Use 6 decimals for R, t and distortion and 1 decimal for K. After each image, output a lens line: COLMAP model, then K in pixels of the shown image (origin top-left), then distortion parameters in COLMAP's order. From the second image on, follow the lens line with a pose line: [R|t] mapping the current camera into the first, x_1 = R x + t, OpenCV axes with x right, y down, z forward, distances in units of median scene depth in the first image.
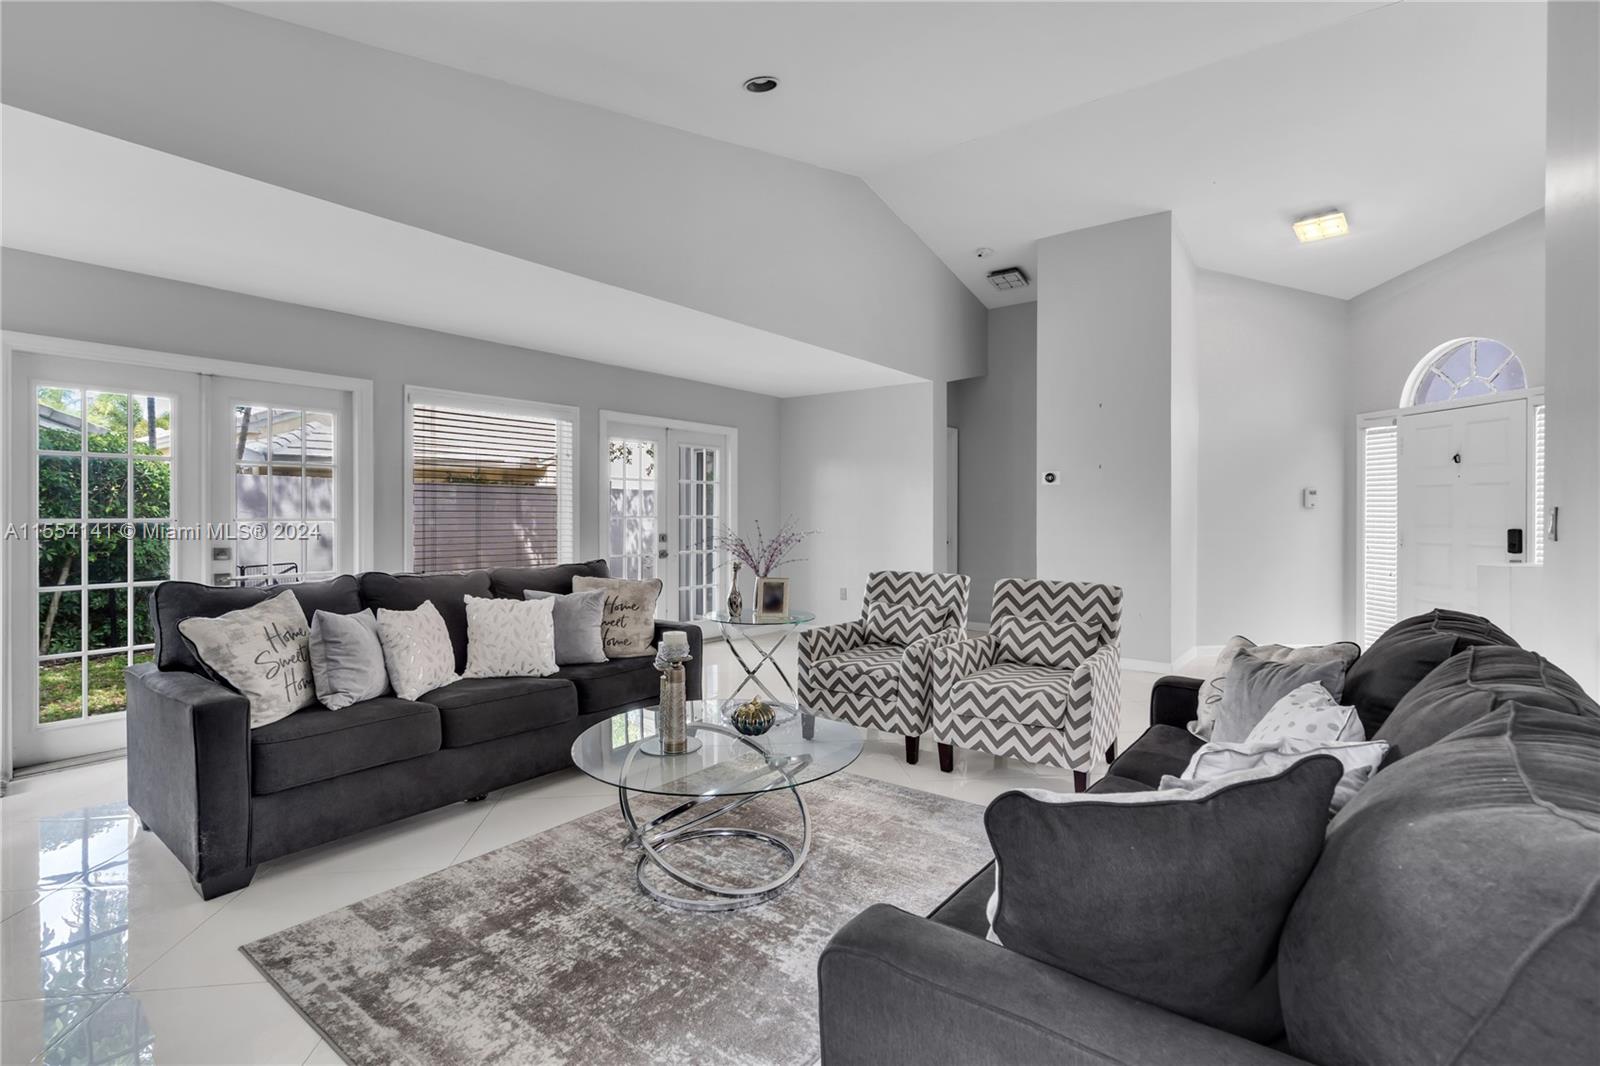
lens RADIAL K [[737.9, 0, 798.9], [0, 737.9, 518.0], [0, 0, 1]] dist [-0.005441, 0.000505]
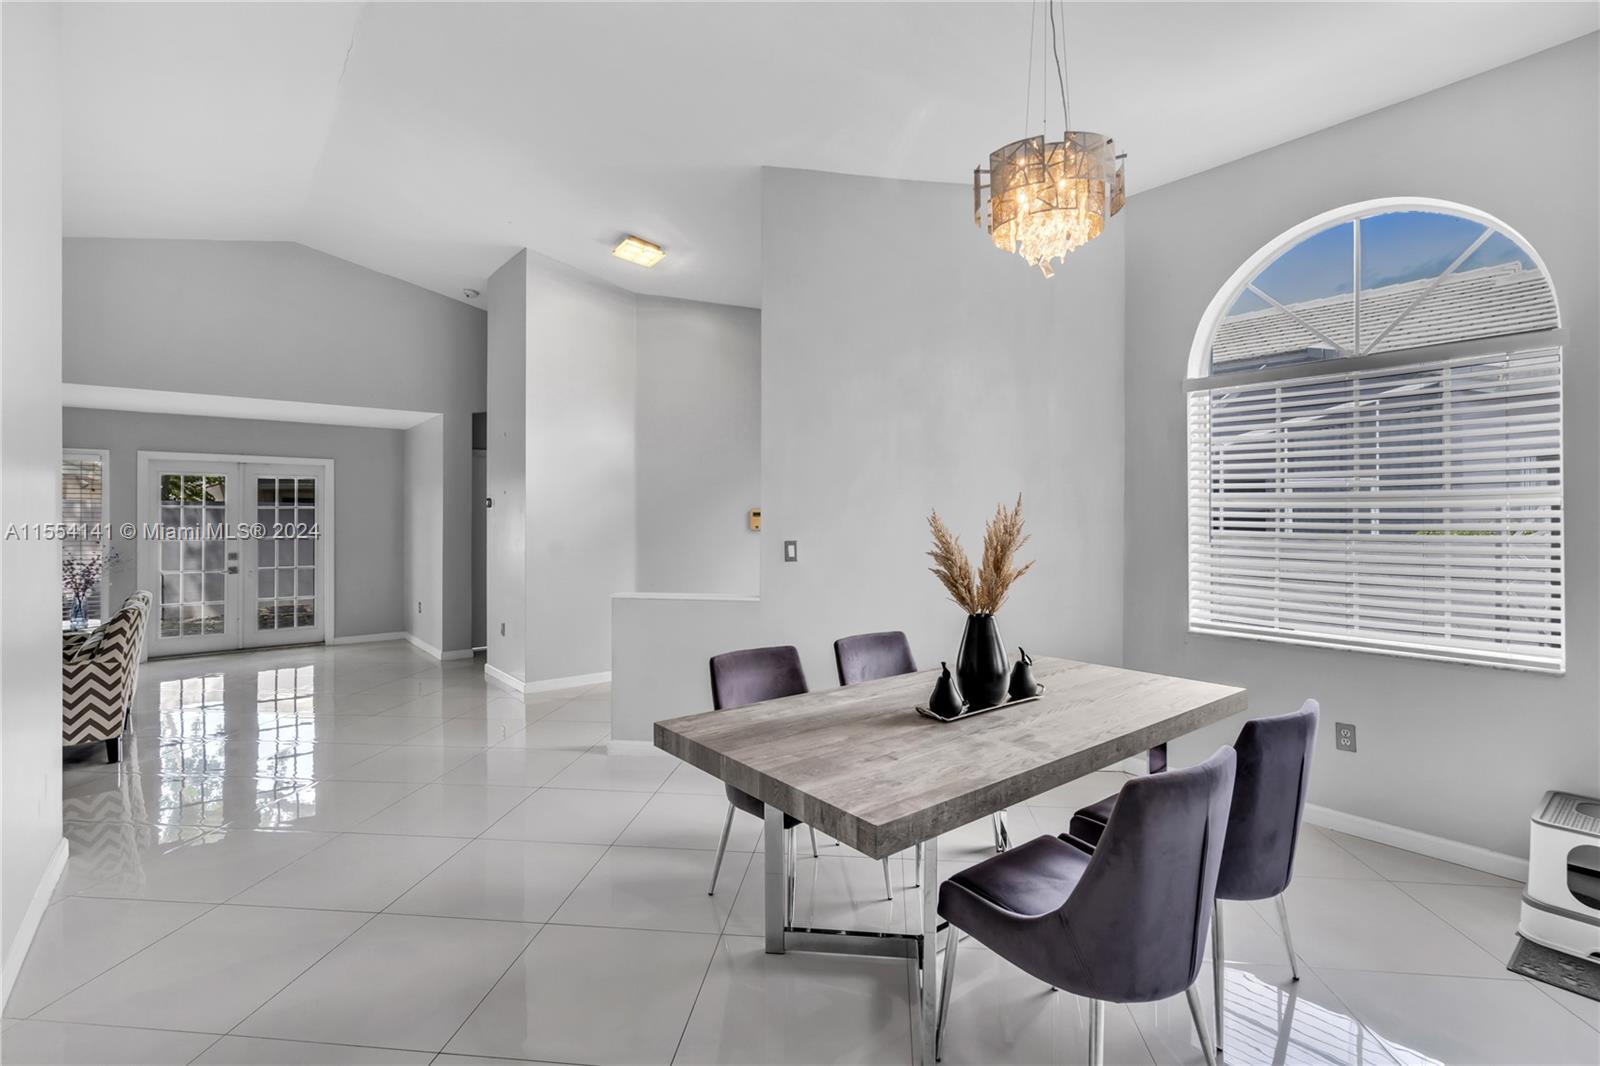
lens RADIAL K [[737.9, 0, 798.9], [0, 737.9, 518.0], [0, 0, 1]] dist [-0.005441, 0.000505]
pose [[0.972195, -0.006016, -0.234096, 1.715220], [0.003489, 0.999931, -0.011206, -0.032177], [0.234147, 0.010077, 0.972149, 0.139675]]
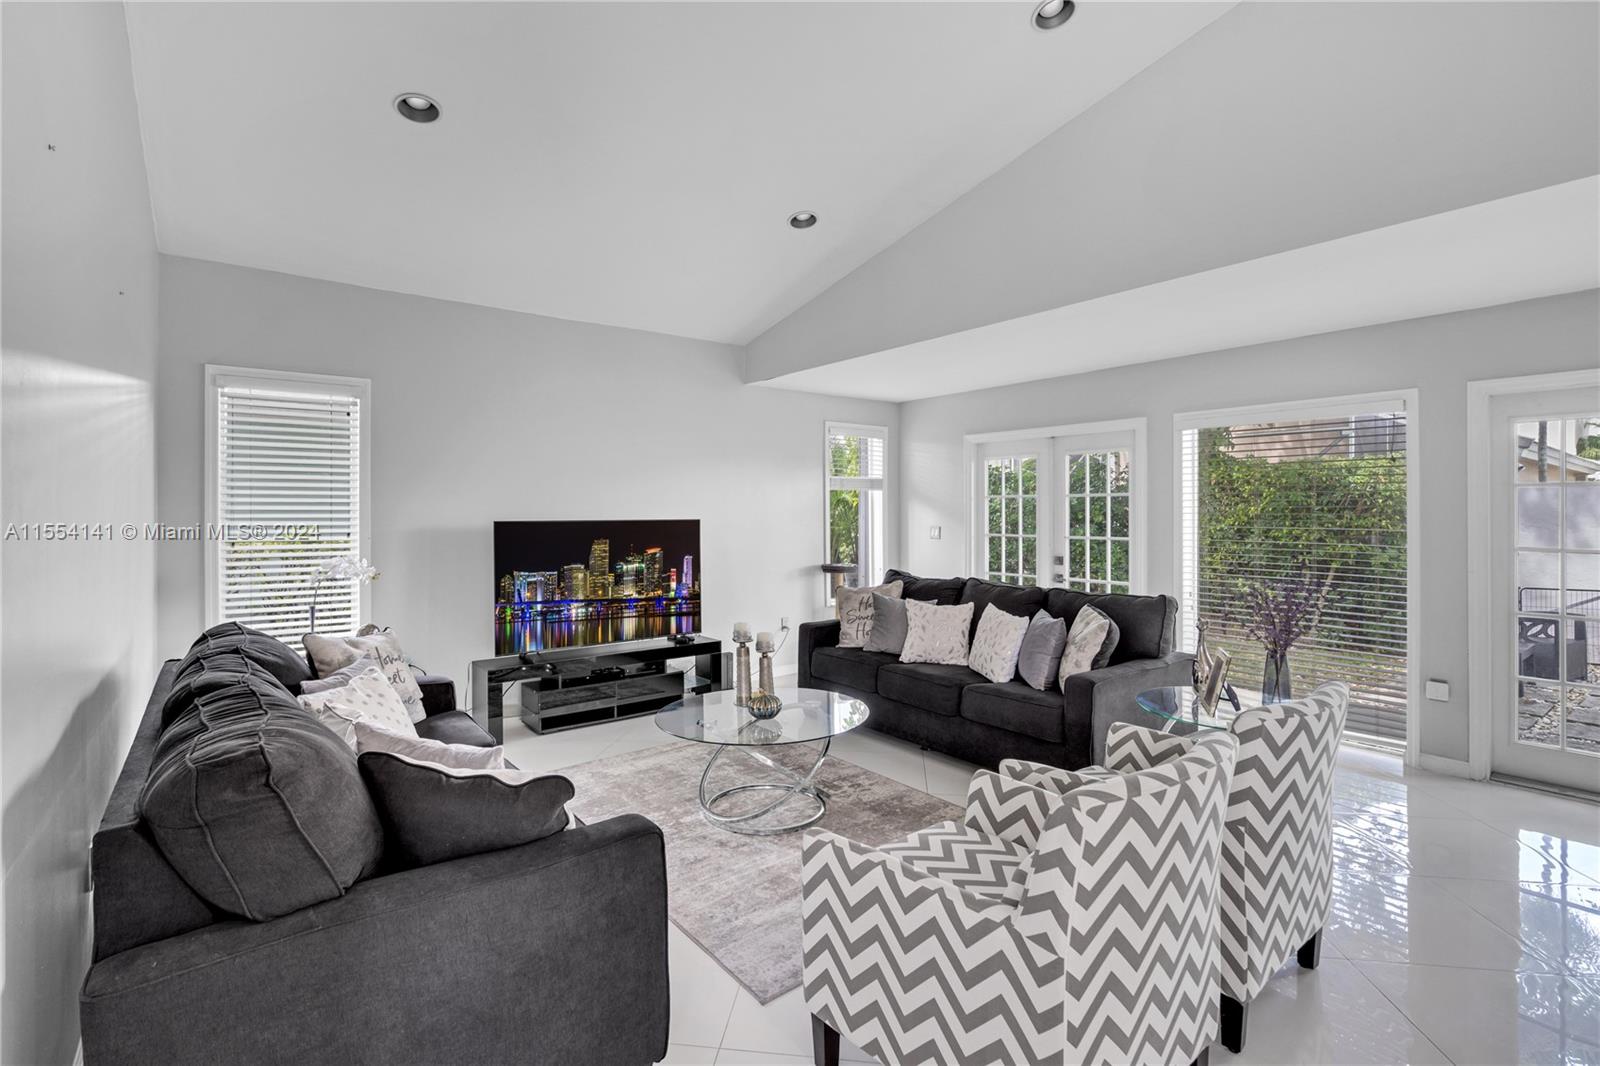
lens RADIAL K [[737.9, 0, 798.9], [0, 737.9, 518.0], [0, 0, 1]] dist [-0.005441, 0.000505]
pose [[-0.260863, 0.002676, -0.965372, 0.797419], [-0.010403, 0.999930, 0.005583, -0.037786], [0.965320, 0.011499, -0.260817, 0.973012]]
